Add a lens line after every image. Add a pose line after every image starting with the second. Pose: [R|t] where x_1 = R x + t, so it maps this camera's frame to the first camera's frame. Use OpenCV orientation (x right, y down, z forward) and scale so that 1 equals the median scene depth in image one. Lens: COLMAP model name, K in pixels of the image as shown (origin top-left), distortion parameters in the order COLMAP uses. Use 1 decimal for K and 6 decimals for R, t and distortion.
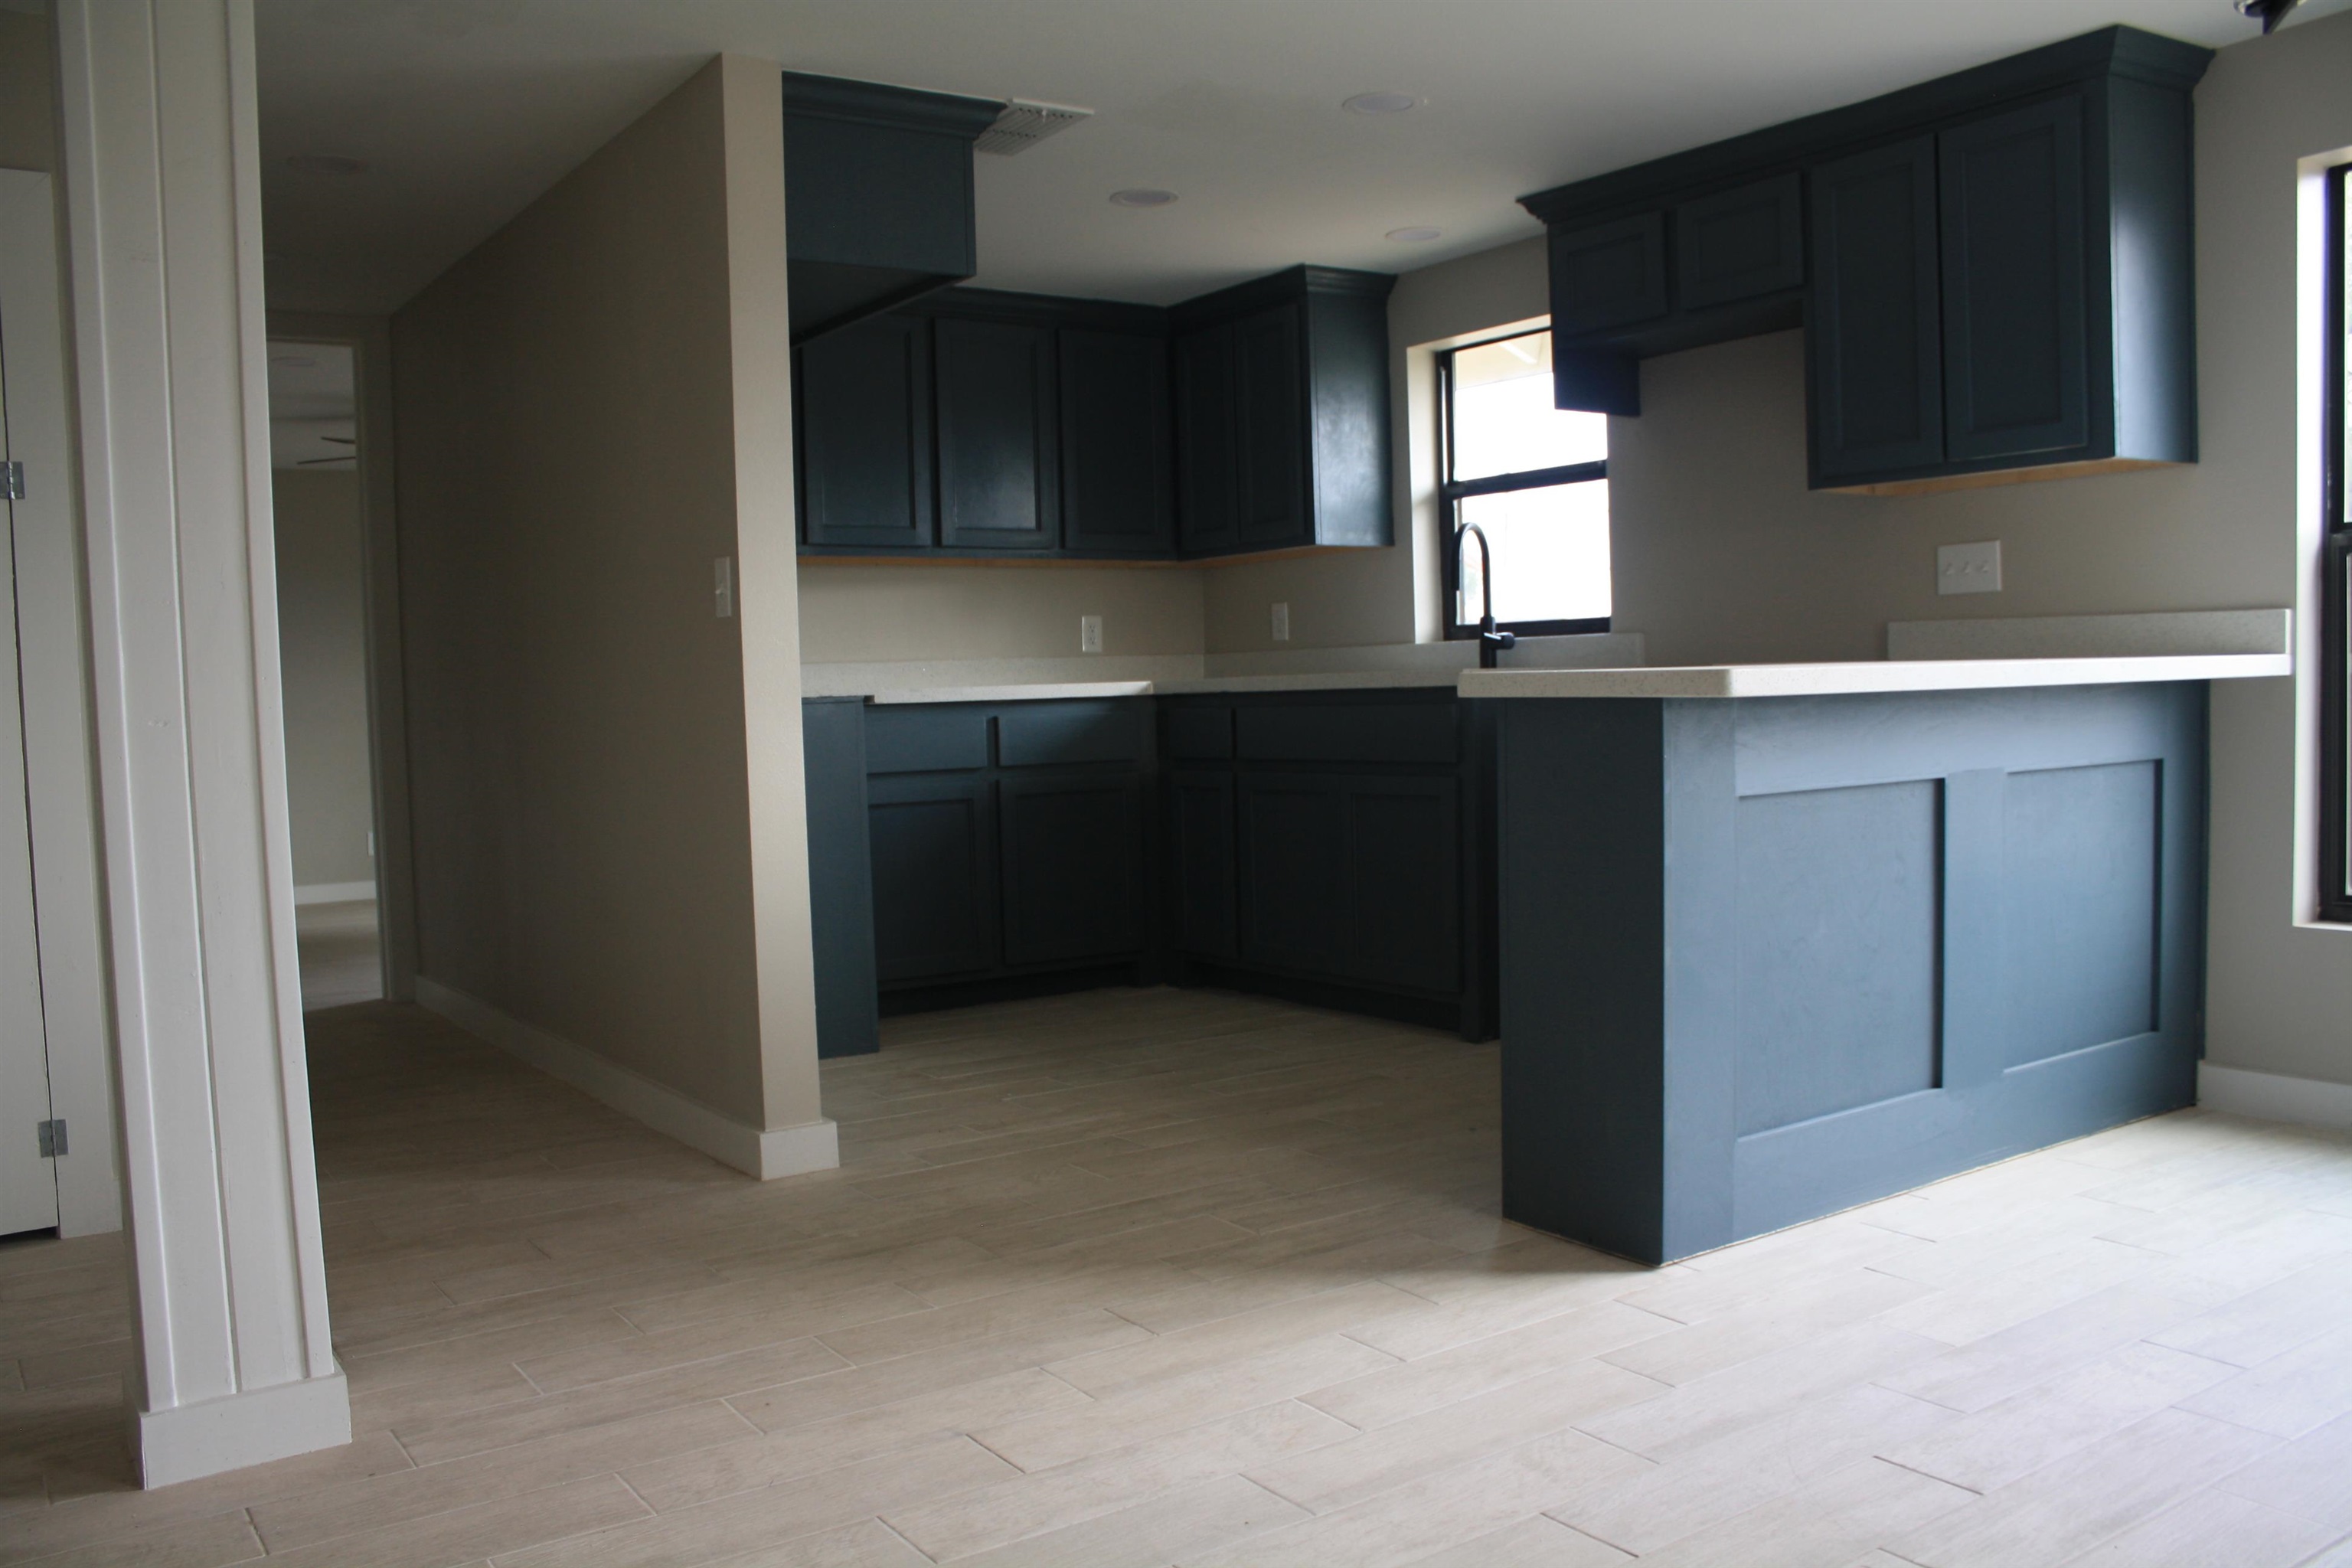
lens RADIAL K [[1927.0, 0, 1173.2], [0, 1927.0, 845.1], [0, 0, 1]] dist [-0.151658, 0.127675]
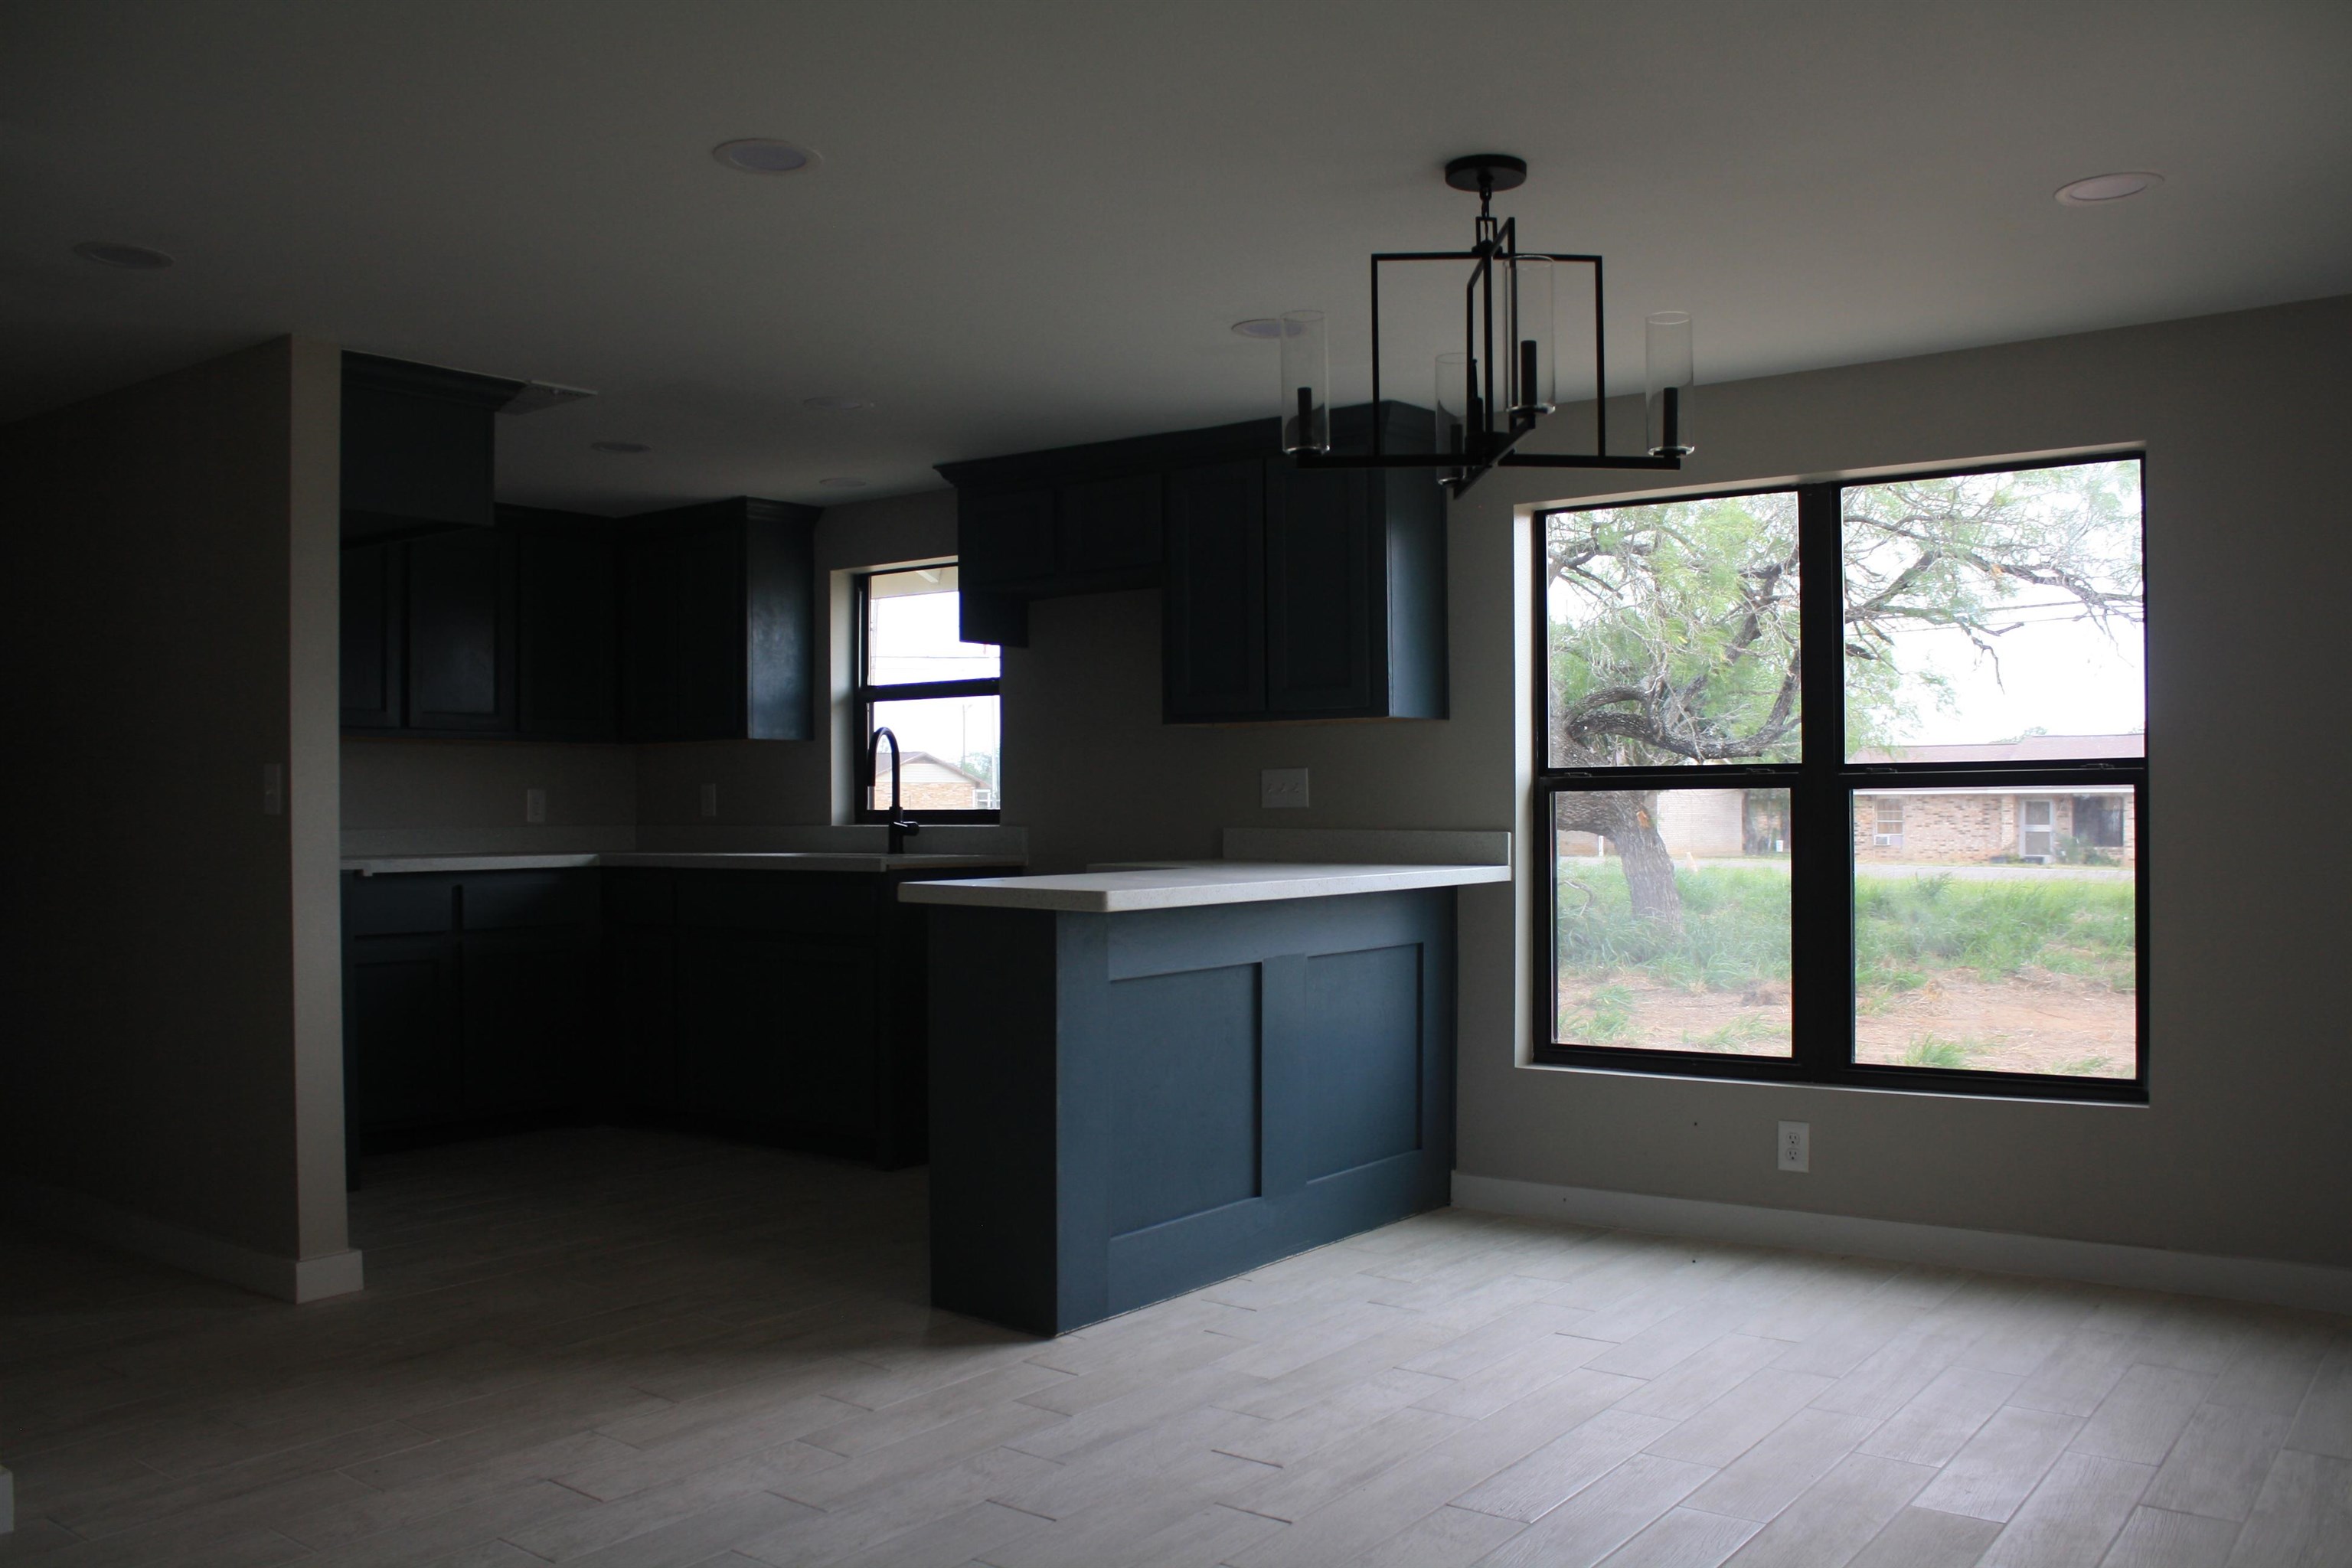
lens RADIAL K [[1927.0, 0, 1173.2], [0, 1927.0, 845.1], [0, 0, 1]] dist [-0.151658, 0.127675]
pose [[0.945678, 0.022855, 0.324300, -0.087254], [-0.000763, 0.997679, -0.068087, -0.024155], [-0.325104, 0.064141, 0.943501, -0.252891]]
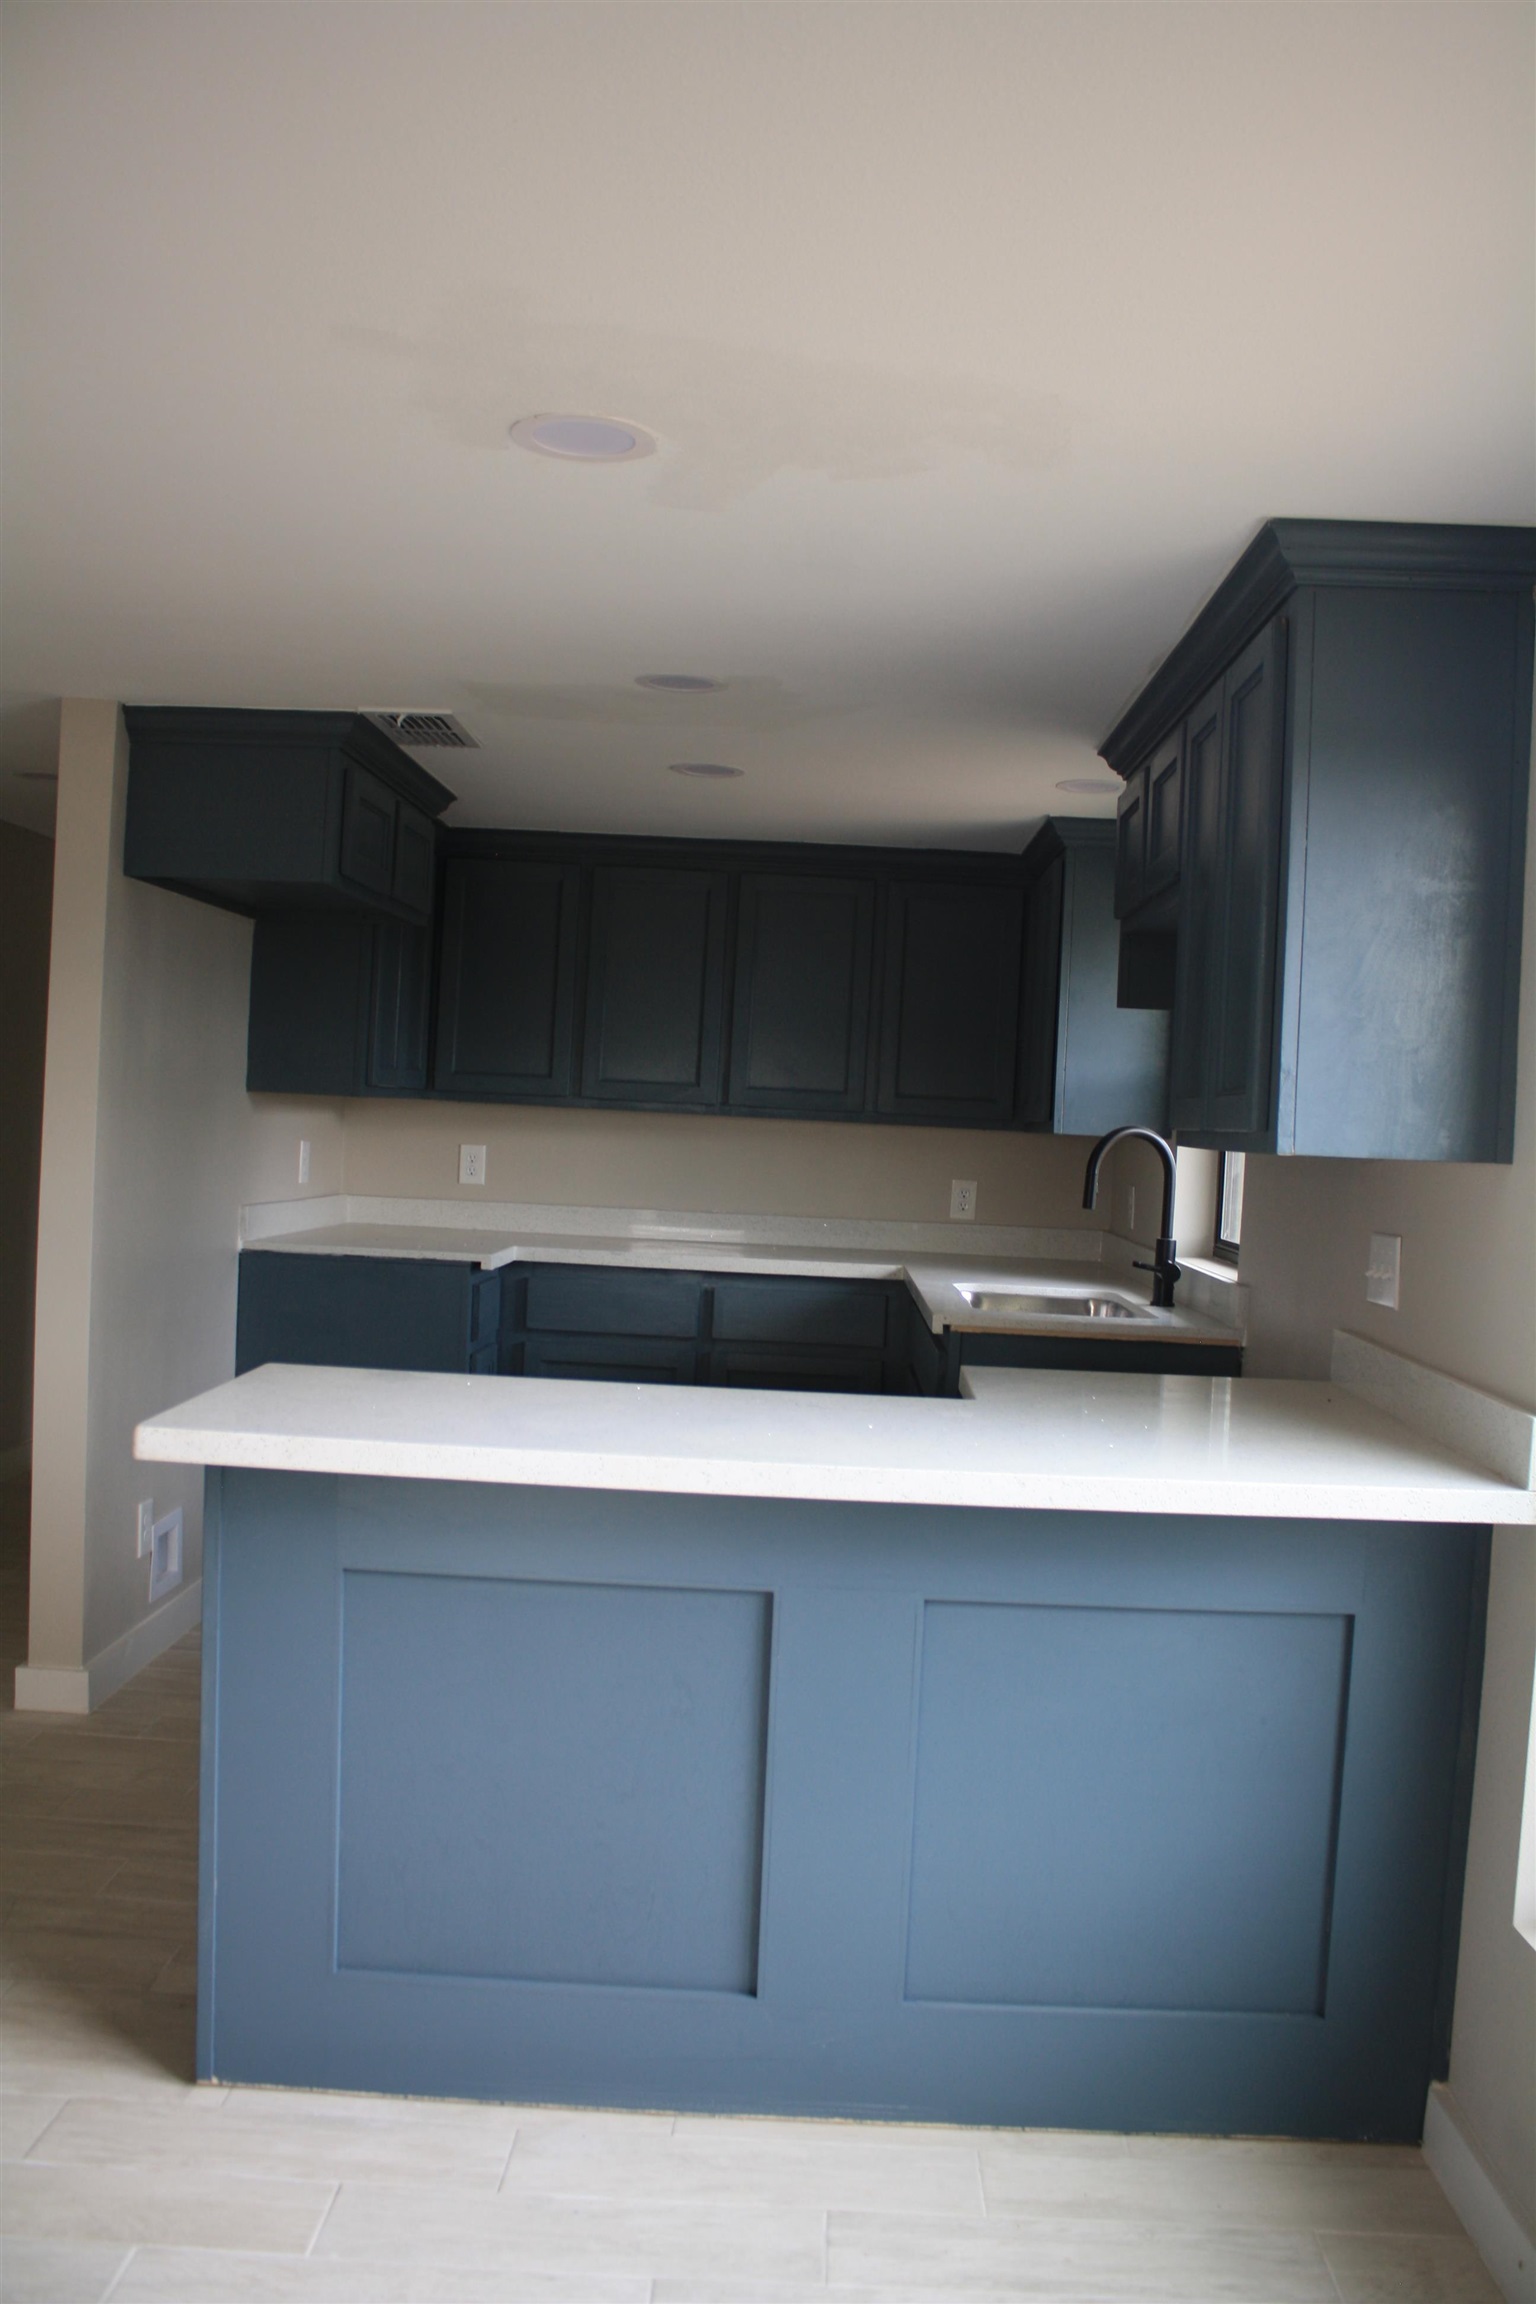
lens RADIAL K [[1910.8, 0, 889.8], [0, 1910.8, 1191.0], [0, 0, 1]] dist [-0.149482, 0.108771]
pose [[0.828808, 0.094996, -0.551410, 0.784893], [-0.122651, 0.992360, -0.013391, -0.173867], [0.545925, 0.078730, 0.834127, 0.371863]]
